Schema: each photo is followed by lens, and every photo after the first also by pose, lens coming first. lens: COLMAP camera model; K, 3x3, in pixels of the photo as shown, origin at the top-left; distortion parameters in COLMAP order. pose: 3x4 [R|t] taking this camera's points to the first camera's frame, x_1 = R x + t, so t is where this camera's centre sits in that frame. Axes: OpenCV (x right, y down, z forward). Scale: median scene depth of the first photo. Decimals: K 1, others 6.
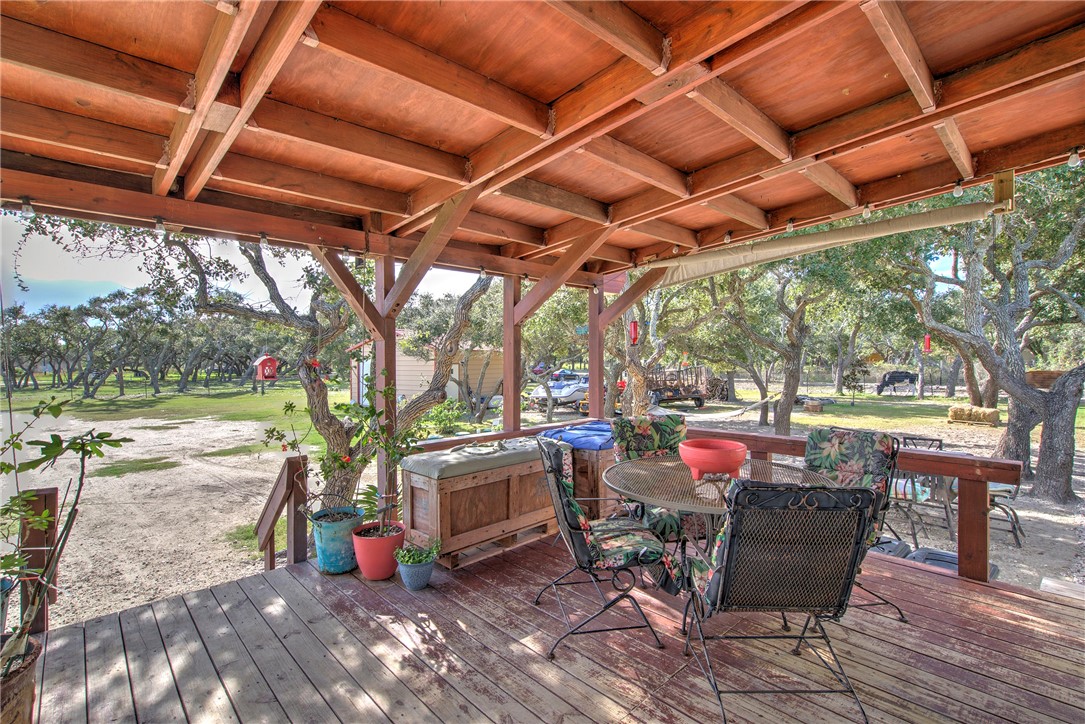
lens RADIAL K [[484.8, 0, 535.1], [0, 484.8, 360.8], [0, 0, 1]] dist [-0.008655, 0.003712]
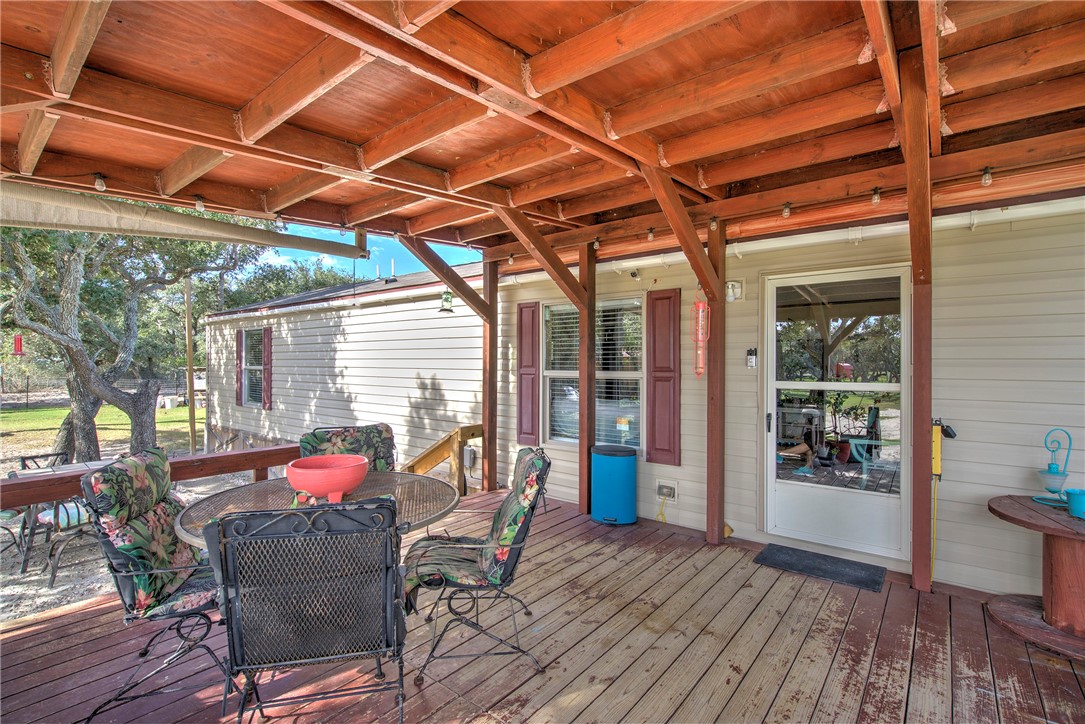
lens RADIAL K [[484.8, 0, 539.6], [0, 484.8, 357.4], [0, 0, 1]] dist [-0.008655, 0.003712]
pose [[-0.126279, 0.023182, 0.991724, -0.430097], [0.013048, 0.999679, -0.021707, 0.011286], [-0.991909, 0.010199, -0.126541, 0.593447]]
